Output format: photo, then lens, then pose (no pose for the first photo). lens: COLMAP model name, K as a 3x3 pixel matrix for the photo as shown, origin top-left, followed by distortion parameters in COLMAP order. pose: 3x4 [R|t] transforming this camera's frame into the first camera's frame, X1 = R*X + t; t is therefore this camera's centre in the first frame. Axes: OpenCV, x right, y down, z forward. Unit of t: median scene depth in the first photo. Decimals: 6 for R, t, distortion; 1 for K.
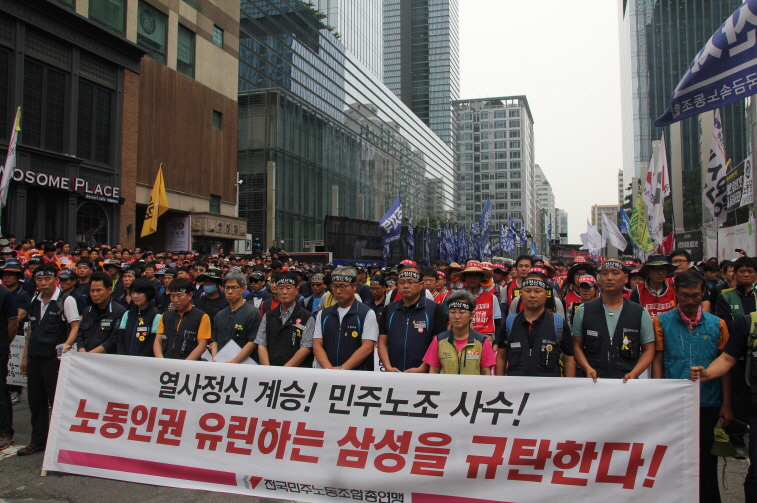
lens RADIAL K [[624.3, 0, 378.5], [0, 624.3, 251.5], [0, 0, 1]] dist [-0.096004, 0.005357]
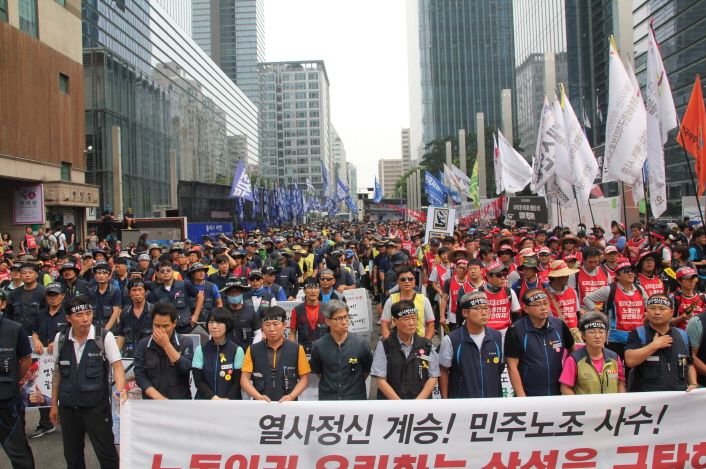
lens RADIAL K [[572.6, 0, 353.0], [0, 572.6, 234.5], [0, 0, 1]] dist [-0.114256, 0.008506]
pose [[0.956118, -0.034178, 0.290983, -0.467885], [0.017205, 0.998008, 0.060691, -0.119336], [-0.292478, -0.053021, 0.954801, 0.194002]]
